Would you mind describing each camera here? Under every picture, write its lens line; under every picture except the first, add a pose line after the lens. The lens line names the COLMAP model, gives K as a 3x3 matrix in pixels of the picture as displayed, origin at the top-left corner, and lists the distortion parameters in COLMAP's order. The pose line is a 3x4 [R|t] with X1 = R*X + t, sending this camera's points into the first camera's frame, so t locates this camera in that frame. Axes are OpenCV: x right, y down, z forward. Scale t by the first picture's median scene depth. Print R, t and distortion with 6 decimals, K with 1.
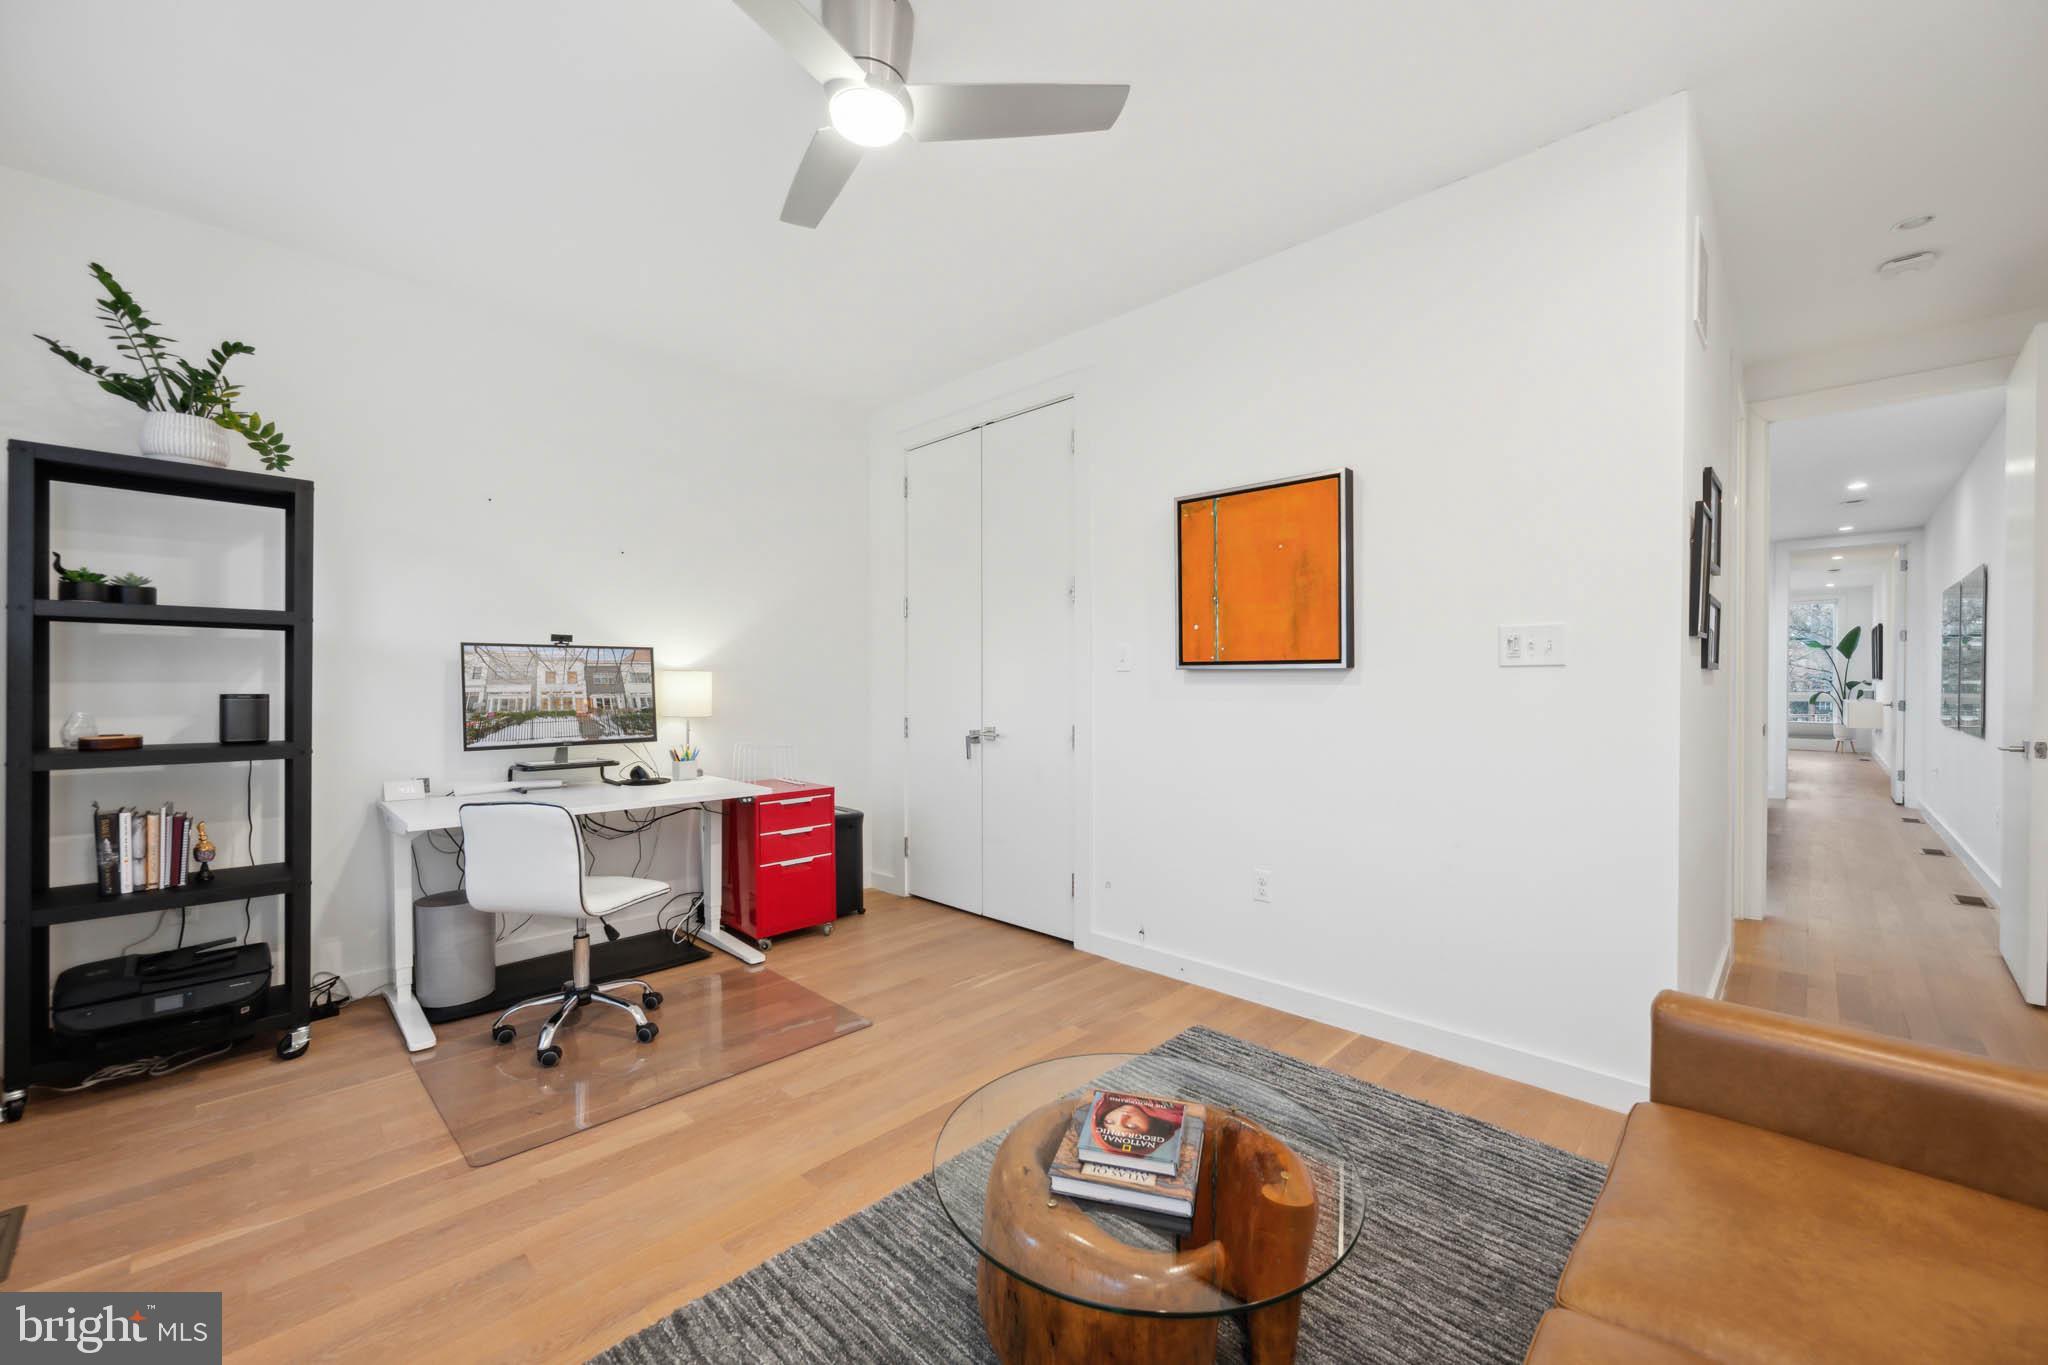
lens RADIAL K [[798.8, 0, 1024.0], [0, 798.8, 682.5], [0, 0, 1]] dist [-0.000111, 0.000017]
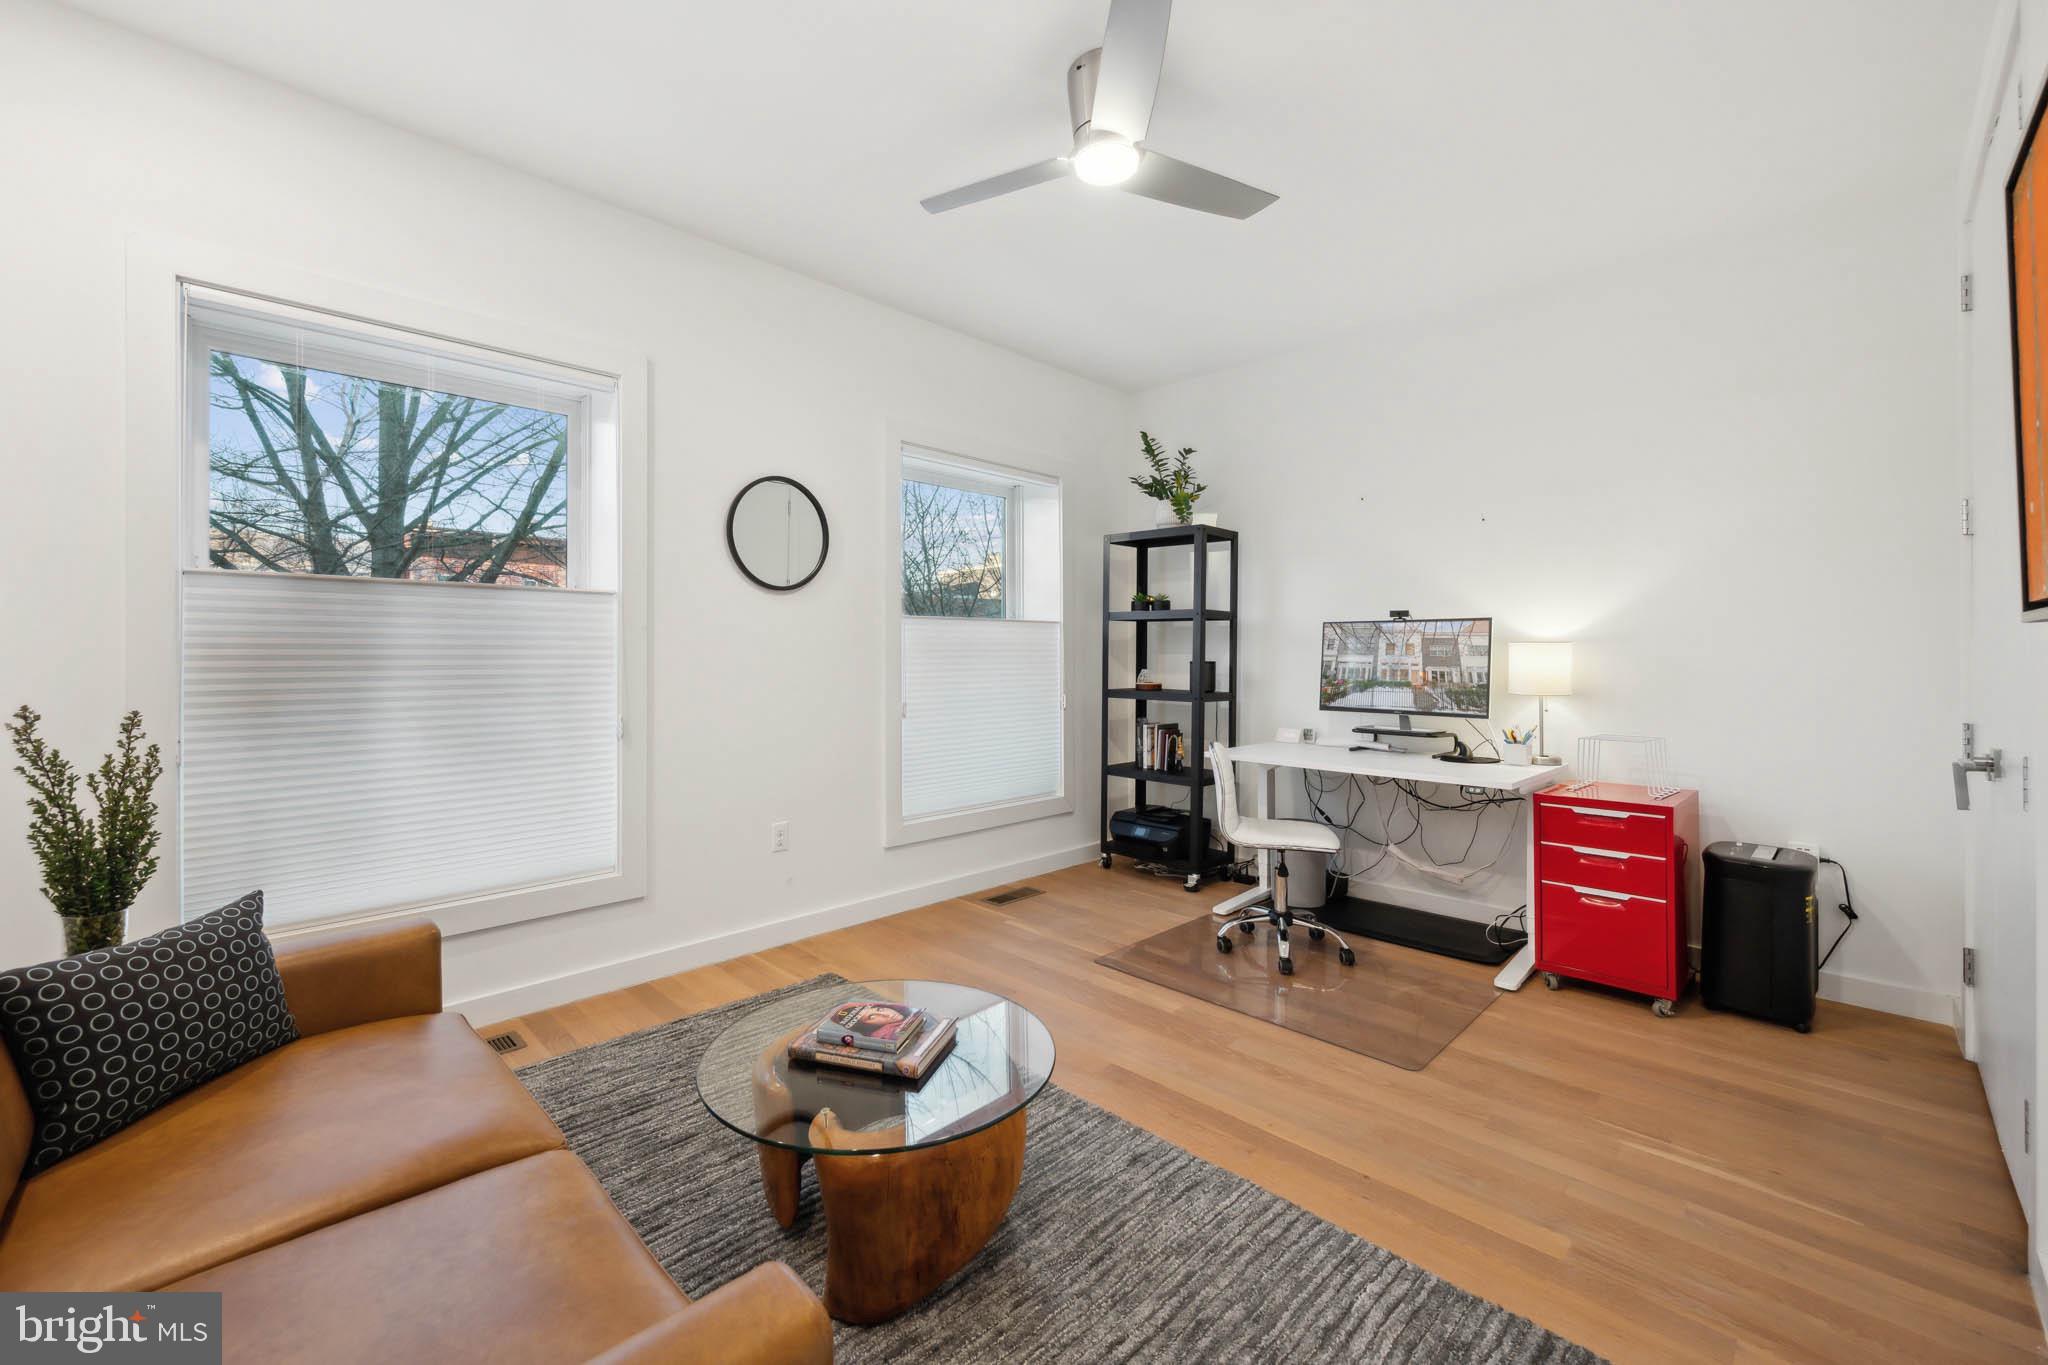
lens RADIAL K [[856.2, 0, 1016.3], [0, 856.2, 653.1], [0, 0, 1]] dist [0.001251, 0.000192]
pose [[-0.012325, -0.000525, -0.999924, 0.587019], [-0.006147, 0.999981, -0.000450, 0.001195], [0.999905, 0.006141, -0.012328, 0.505400]]
